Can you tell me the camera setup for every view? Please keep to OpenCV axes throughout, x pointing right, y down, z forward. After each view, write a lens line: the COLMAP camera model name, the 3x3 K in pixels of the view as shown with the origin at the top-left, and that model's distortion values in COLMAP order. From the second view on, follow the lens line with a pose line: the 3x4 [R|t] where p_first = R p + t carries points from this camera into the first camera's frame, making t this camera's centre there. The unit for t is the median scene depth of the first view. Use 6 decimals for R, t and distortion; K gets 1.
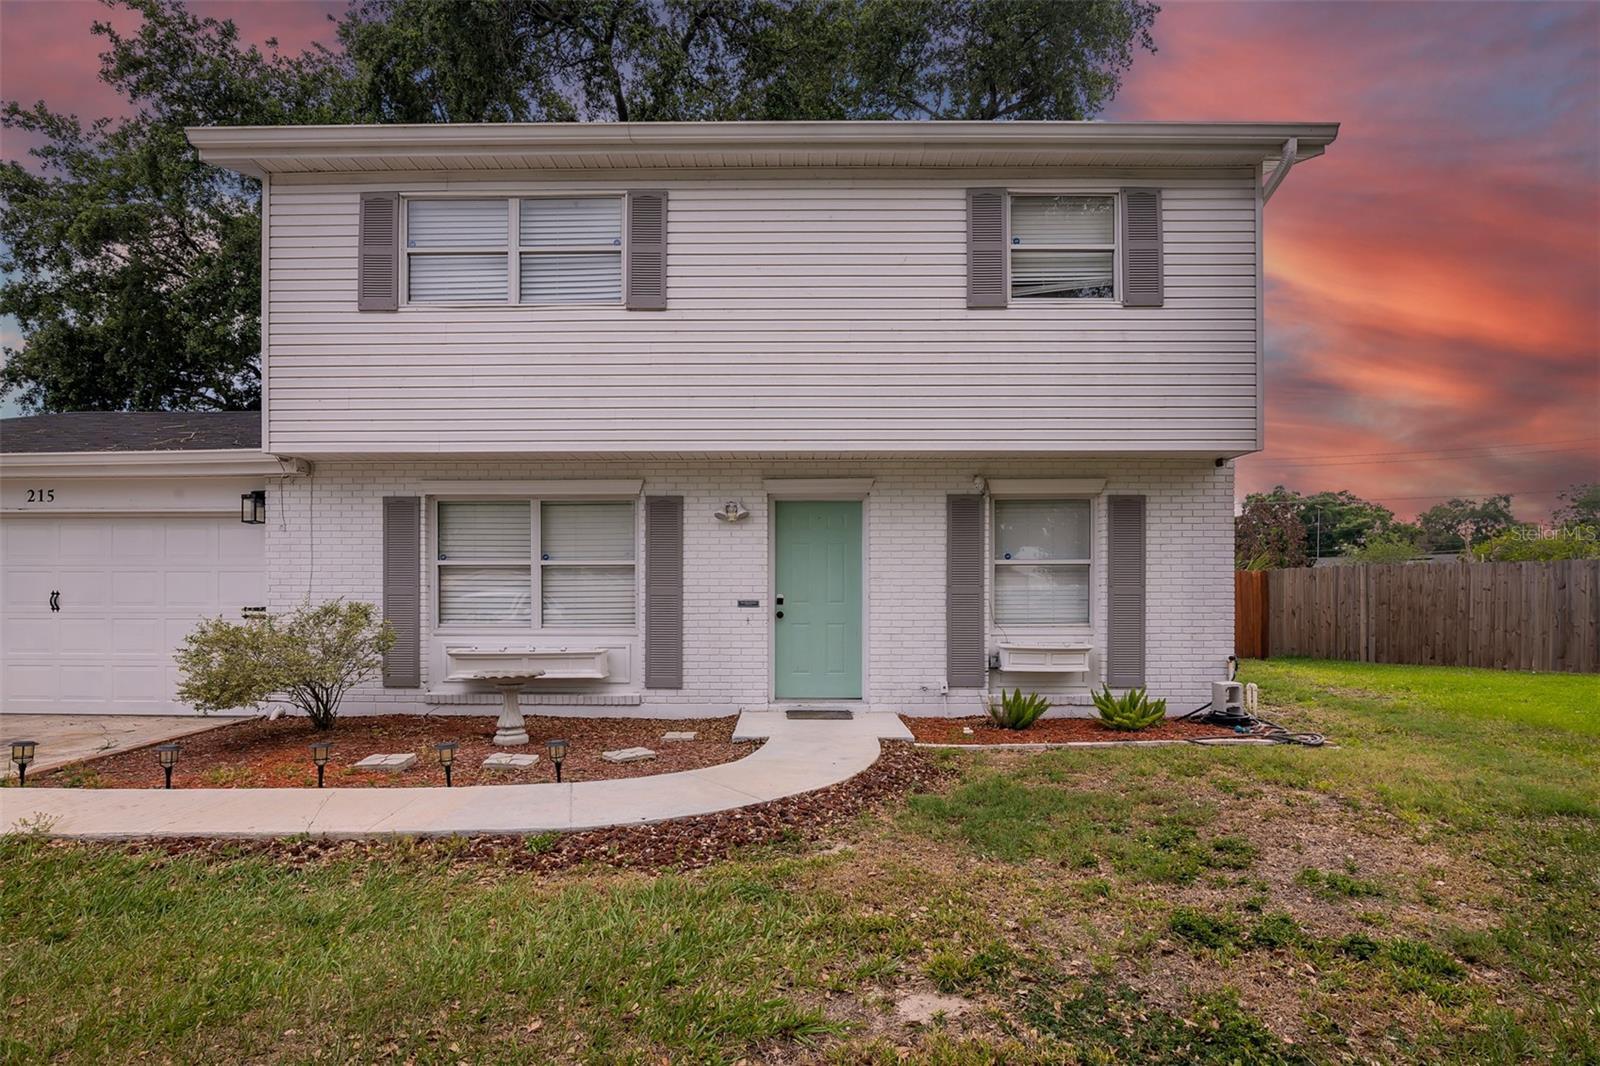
lens RADIAL K [[746.1, 0, 798.7], [0, 746.1, 591.0], [0, 0, 1]] dist [-0.016452, 0.000309]
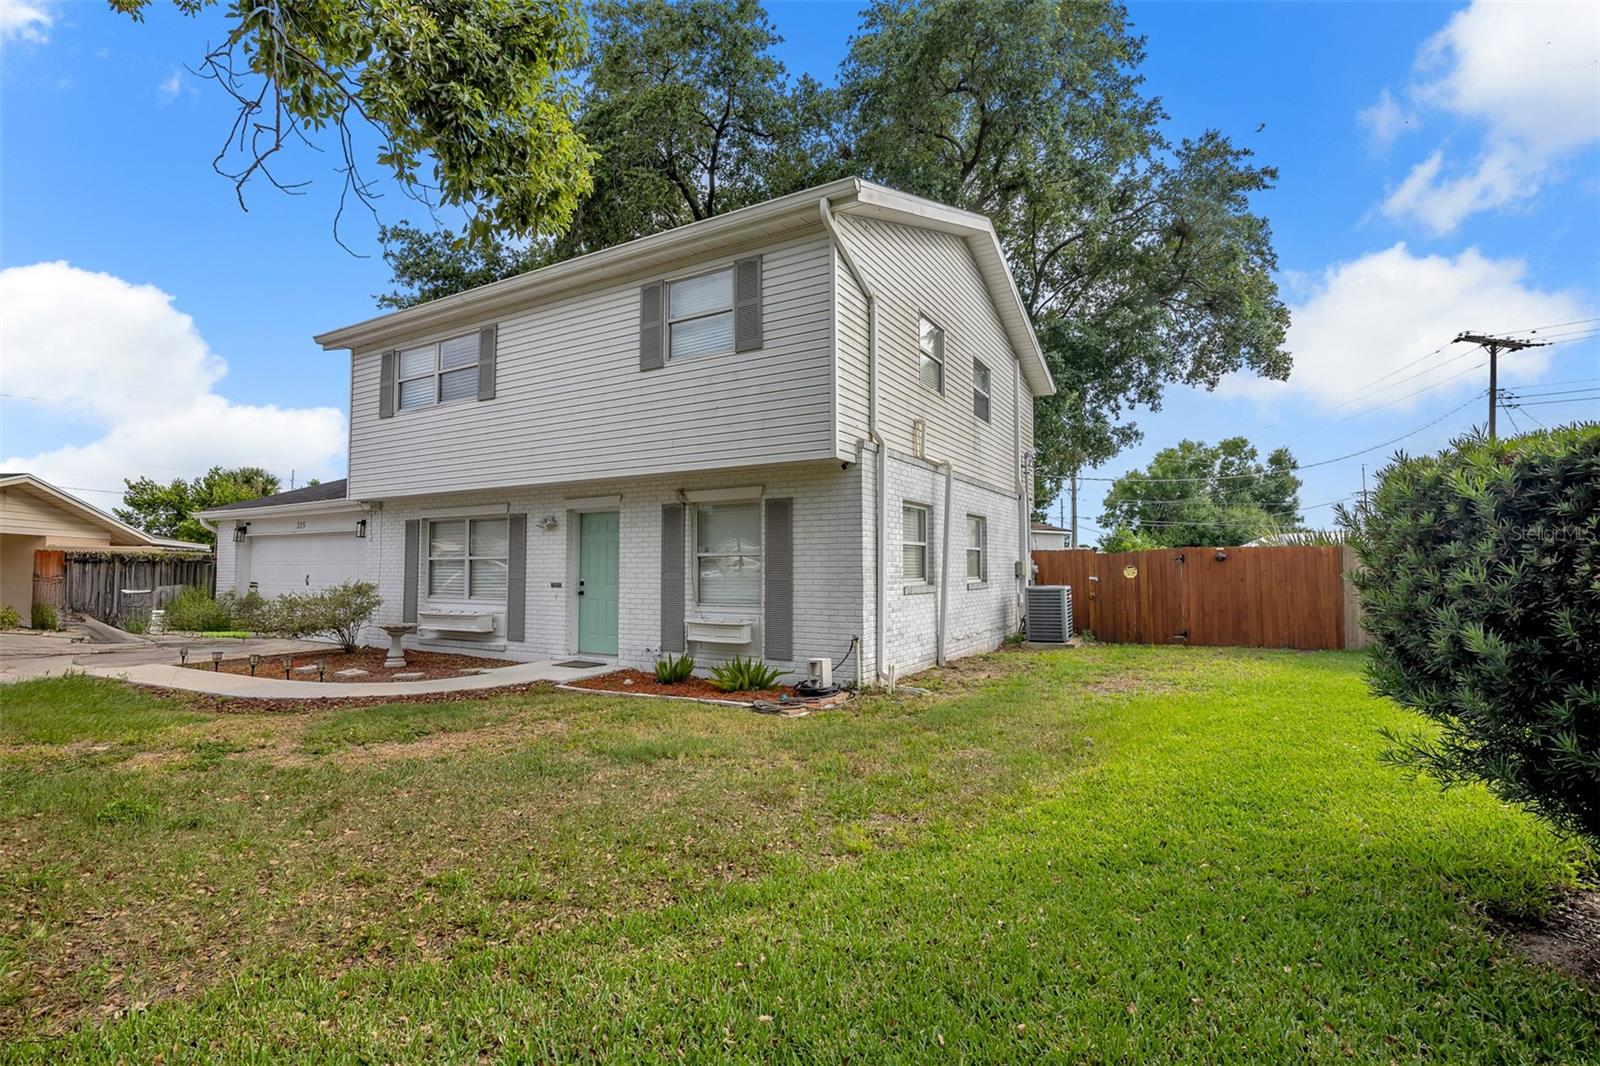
lens RADIAL K [[710.6, 0, 773.8], [0, 710.6, 531.9], [0, 0, 1]] dist [0.000604, 0.000004]
pose [[0.870113, -0.026570, -0.492136, 0.988502], [-0.004974, 0.998021, -0.062677, -0.002215], [0.492828, 0.056984, 0.868259, -0.003497]]
